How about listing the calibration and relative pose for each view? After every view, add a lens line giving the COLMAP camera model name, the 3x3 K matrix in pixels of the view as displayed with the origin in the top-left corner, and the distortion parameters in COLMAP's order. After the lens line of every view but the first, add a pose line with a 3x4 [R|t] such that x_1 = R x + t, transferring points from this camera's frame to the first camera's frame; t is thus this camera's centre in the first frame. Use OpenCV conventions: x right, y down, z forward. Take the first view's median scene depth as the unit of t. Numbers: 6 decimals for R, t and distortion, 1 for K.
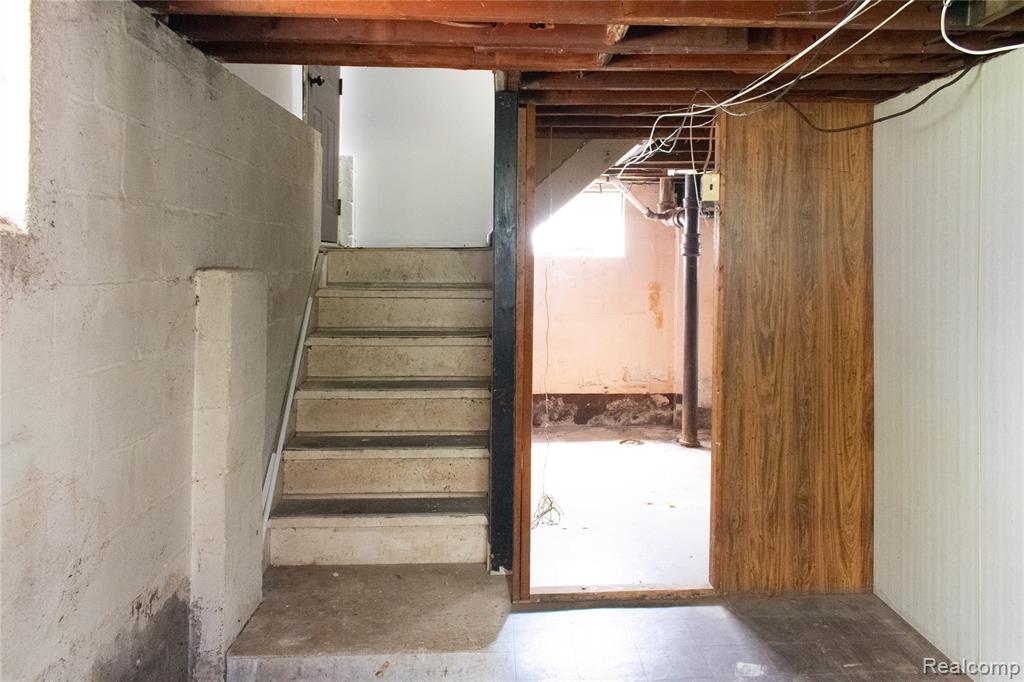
lens RADIAL K [[851.1, 0, 514.8], [0, 851.1, 285.1], [0, 0, 1]] dist [0.008362, 0.003818]
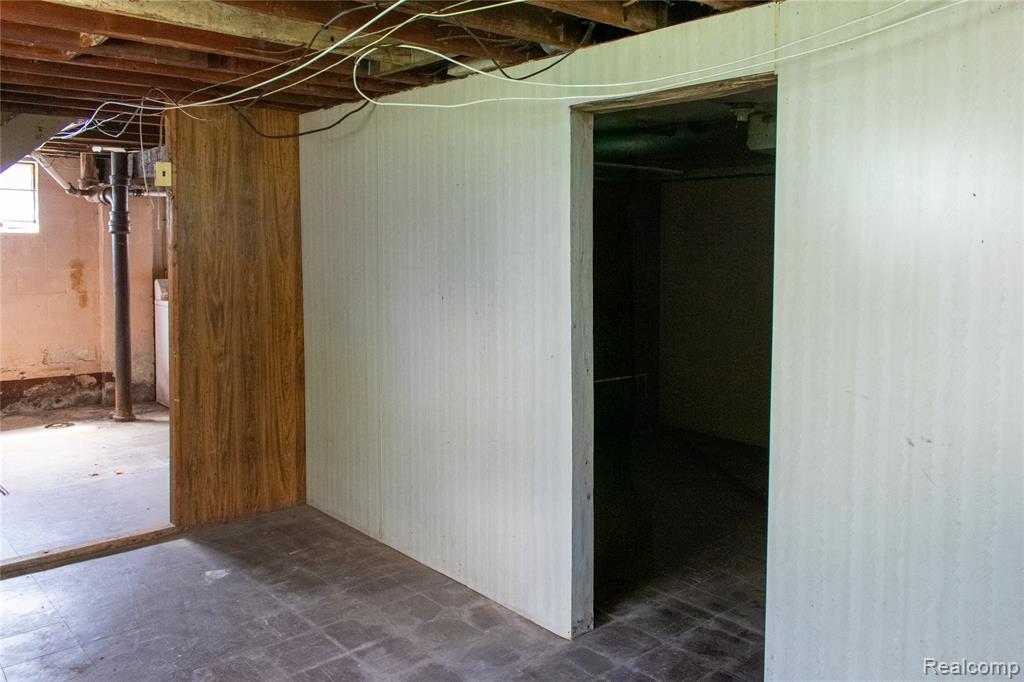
lens RADIAL K [[851.1, 0, 514.8], [0, 851.1, 285.1], [0, 0, 1]] dist [0.008362, 0.003818]
pose [[0.787062, -0.026734, 0.616295, -0.103173], [0.010331, 0.999492, 0.030163, 0.002327], [-0.616788, -0.017374, 0.786938, -0.173230]]
